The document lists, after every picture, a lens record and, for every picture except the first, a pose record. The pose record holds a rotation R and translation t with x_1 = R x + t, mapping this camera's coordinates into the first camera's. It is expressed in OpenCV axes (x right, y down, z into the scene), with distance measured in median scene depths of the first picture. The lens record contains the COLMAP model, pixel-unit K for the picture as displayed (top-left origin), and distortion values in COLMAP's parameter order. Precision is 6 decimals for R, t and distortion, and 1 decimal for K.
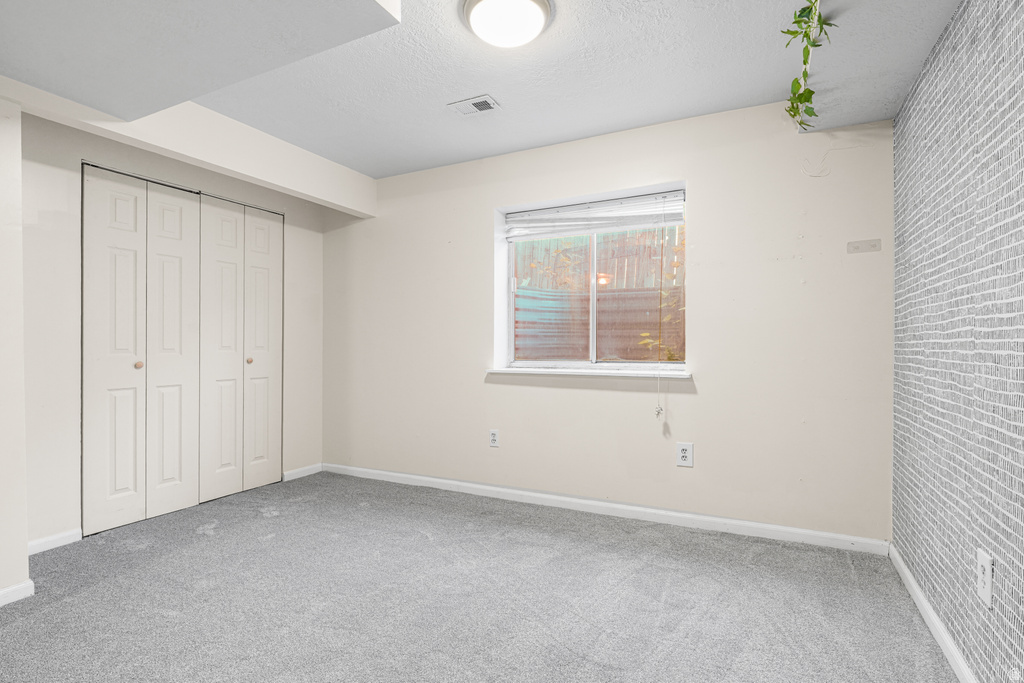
lens RADIAL K [[496.9, 0, 511.7], [0, 496.9, 337.0], [0, 0, 1]] dist [-0.002082, -0.000436]
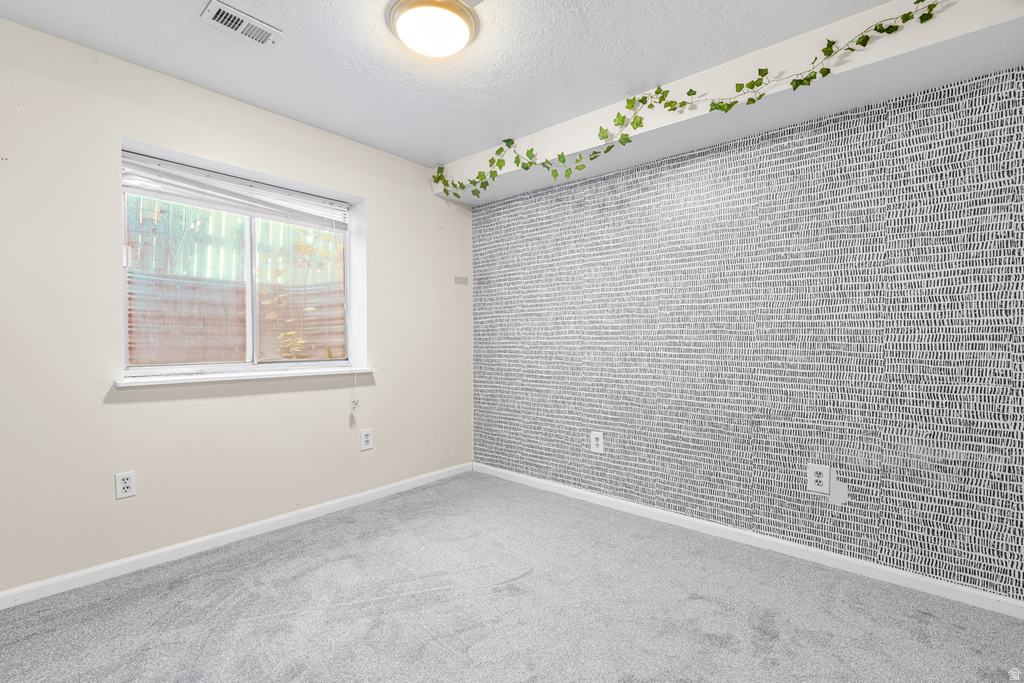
lens RADIAL K [[485.7, 0, 510.7], [0, 485.7, 336.5], [0, 0, 1]] dist [-0.002377, -0.001087]
pose [[0.230144, 0.009027, 0.973115, -0.605743], [-0.012765, 0.999899, -0.006256, 0.002582], [-0.973073, -0.010982, 0.230236, 0.385826]]
